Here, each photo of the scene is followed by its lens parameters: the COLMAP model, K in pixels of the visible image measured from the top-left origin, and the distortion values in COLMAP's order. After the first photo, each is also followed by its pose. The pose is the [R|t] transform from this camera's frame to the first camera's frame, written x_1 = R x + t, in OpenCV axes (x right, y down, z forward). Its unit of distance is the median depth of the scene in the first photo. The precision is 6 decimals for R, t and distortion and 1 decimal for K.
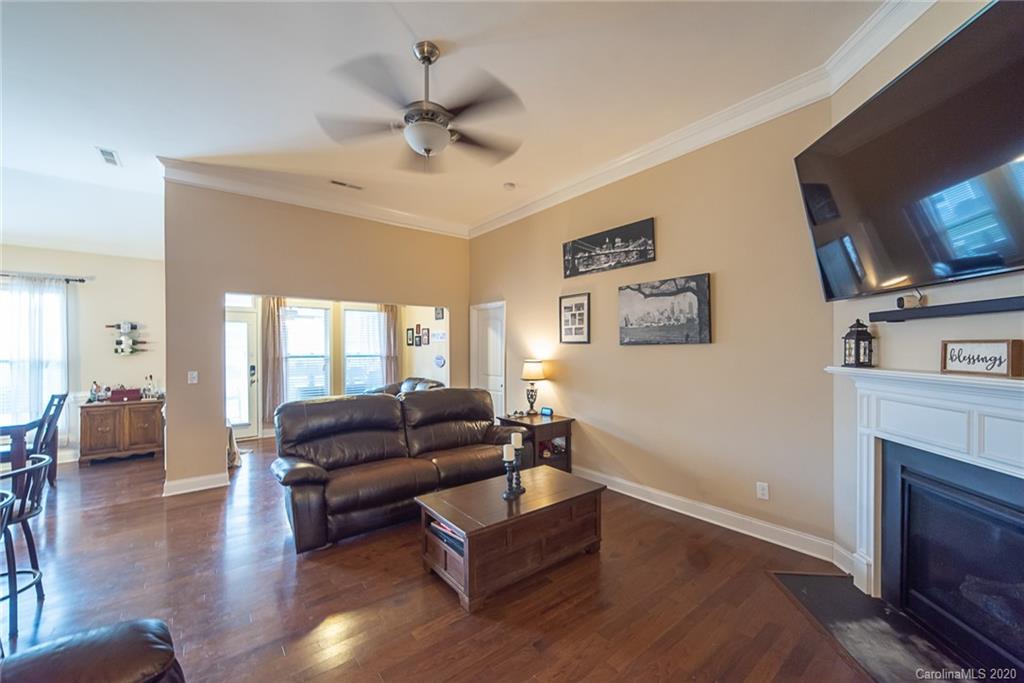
lens RADIAL K [[396.9, 0, 508.7], [0, 396.9, 351.5], [0, 0, 1]] dist [-0.000034, 0.000110]
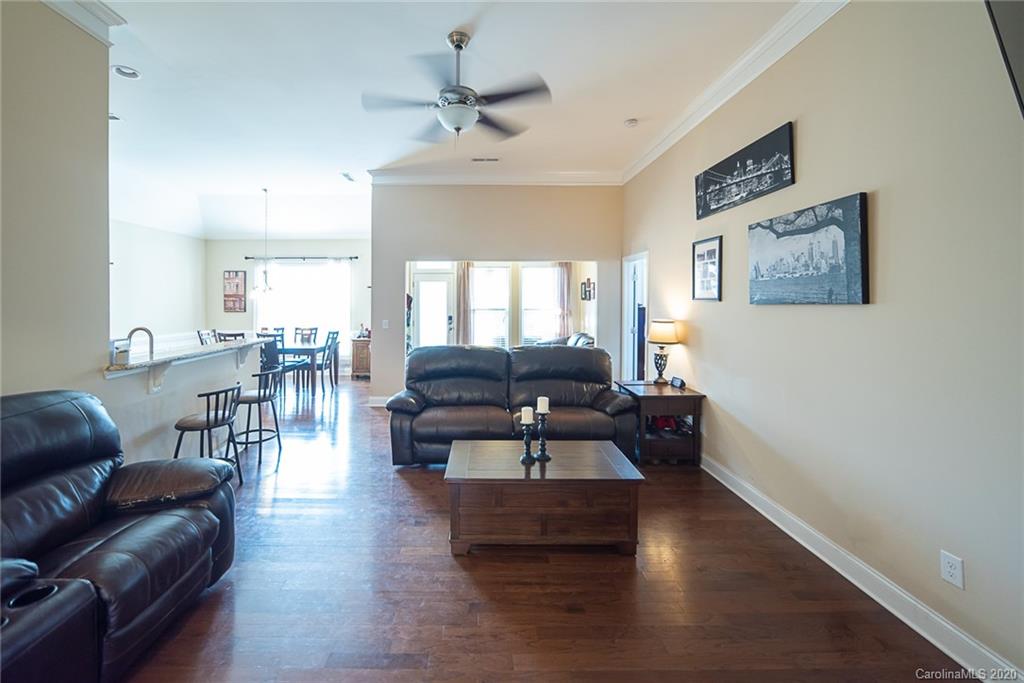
lens RADIAL K [[401.1, 0, 478.9], [0, 401.1, 304.5], [0, 0, 1]] dist [-0.001486, 0.000092]
pose [[0.788595, 0.010312, -0.614826, 0.322143], [-0.008860, 0.999946, 0.005408, -0.013968], [0.614849, 0.001183, 0.788644, 0.095896]]
